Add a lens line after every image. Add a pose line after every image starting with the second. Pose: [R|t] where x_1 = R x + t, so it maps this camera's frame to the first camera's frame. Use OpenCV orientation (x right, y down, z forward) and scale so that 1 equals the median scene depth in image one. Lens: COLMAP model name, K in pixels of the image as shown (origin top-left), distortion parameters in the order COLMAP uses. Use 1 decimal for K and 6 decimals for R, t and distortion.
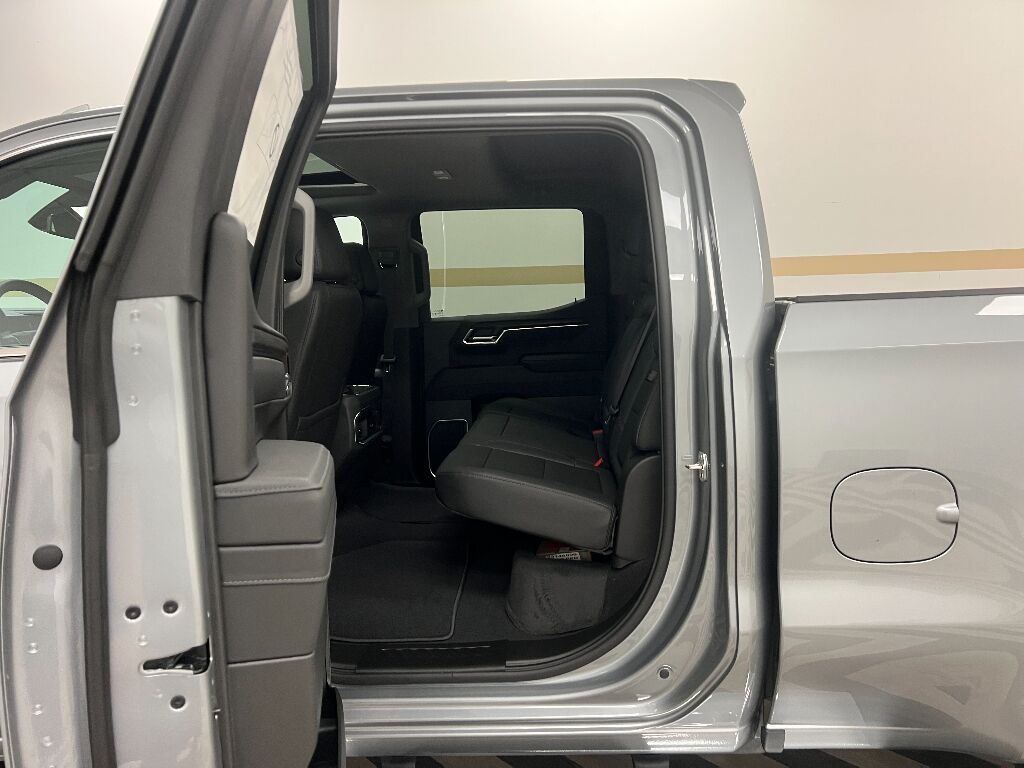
lens RADIAL K [[776.2, 0, 510.3], [0, 776.2, 388.1], [0, 0, 1]] dist [0.032434, -0.046149]
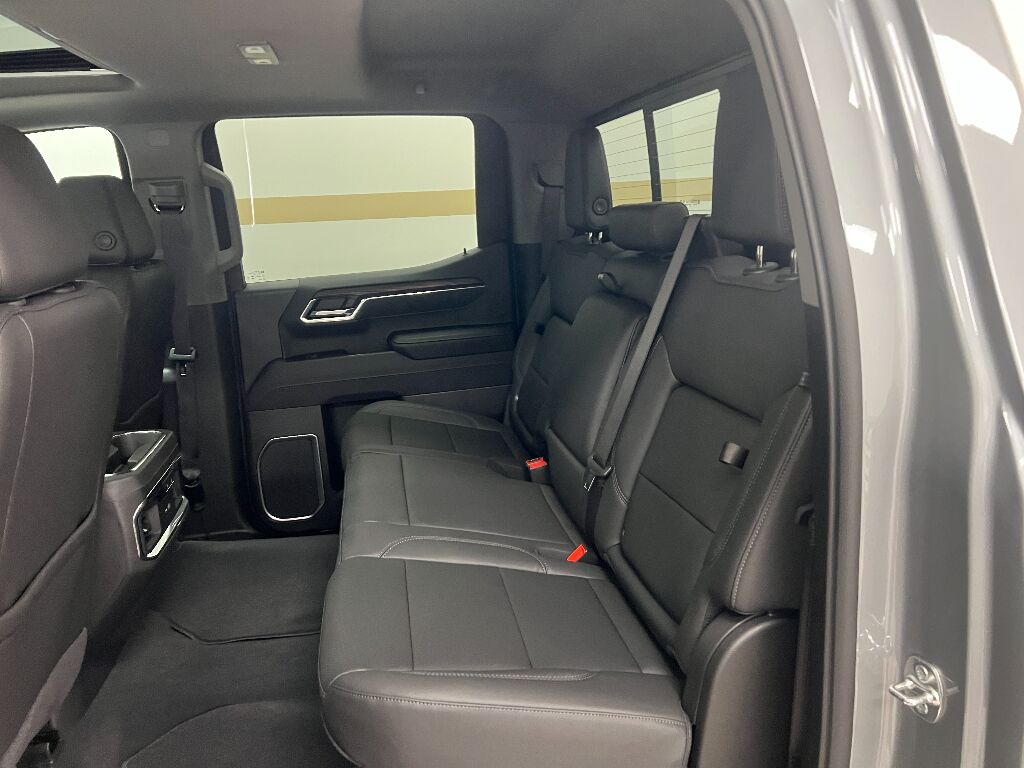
lens RADIAL K [[776.2, 0, 517.4], [0, 776.2, 377.5], [0, 0, 1]] dist [0.032434, -0.046149]
pose [[0.966861, -0.077466, 0.243266, -0.048455], [0.050621, 0.992106, 0.114733, -0.079078], [-0.250233, -0.098617, 0.963150, 0.309093]]
